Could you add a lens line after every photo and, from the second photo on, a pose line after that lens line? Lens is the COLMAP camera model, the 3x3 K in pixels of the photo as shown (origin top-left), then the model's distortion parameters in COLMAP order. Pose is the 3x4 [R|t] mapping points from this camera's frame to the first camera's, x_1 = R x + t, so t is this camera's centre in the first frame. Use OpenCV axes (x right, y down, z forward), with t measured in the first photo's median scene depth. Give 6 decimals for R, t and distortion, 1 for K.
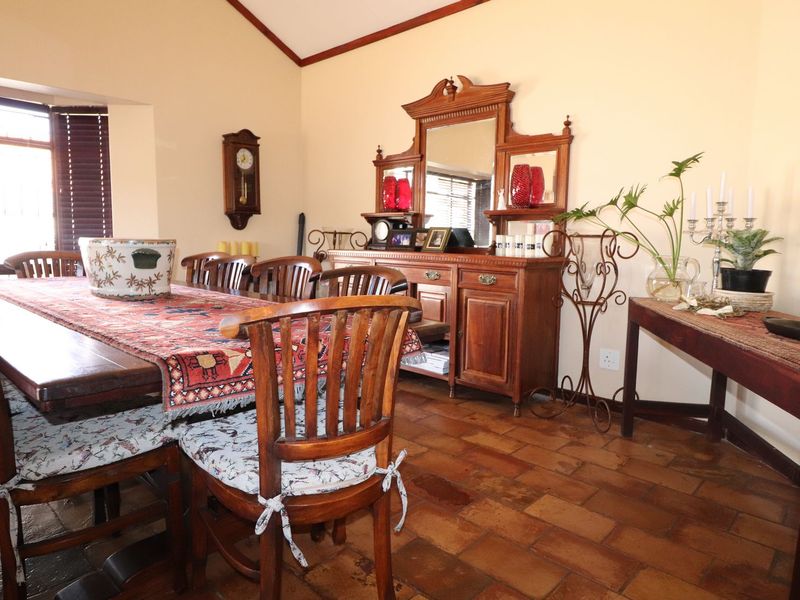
lens RADIAL K [[509.8, 0, 402.2], [0, 509.8, 293.5], [0, 0, 1]] dist [0.001097, -0.001730]
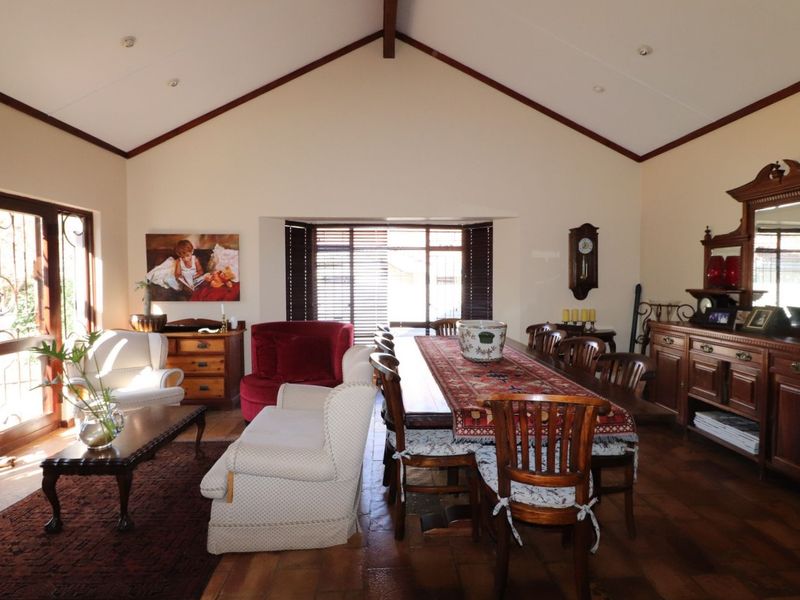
lens RADIAL K [[441.9, 0, 400.8], [0, 441.9, 298.0], [0, 0, 1]] dist [-0.019187, -0.001016]
pose [[0.712917, 0.009835, -0.701180, 0.278307], [-0.062874, 0.996771, -0.049945, -0.099206], [0.698424, 0.079693, 0.711233, -0.202760]]
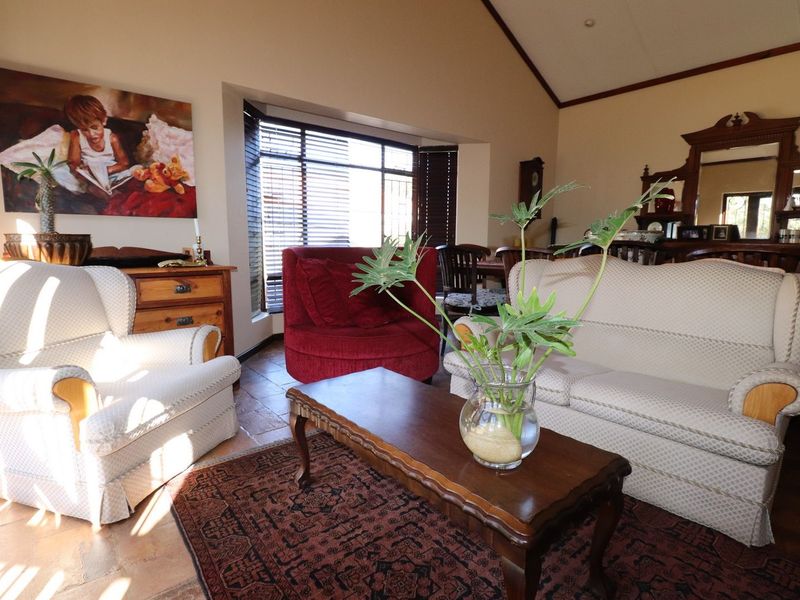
lens RADIAL K [[441.9, 0, 400.8], [0, 441.9, 298.0], [0, 0, 1]] dist [-0.019187, -0.001016]
pose [[0.991408, -0.002712, -0.130781, -1.038114], [0.003882, 0.999955, 0.008693, 0.086466], [0.130752, -0.009126, 0.991373, -0.435814]]
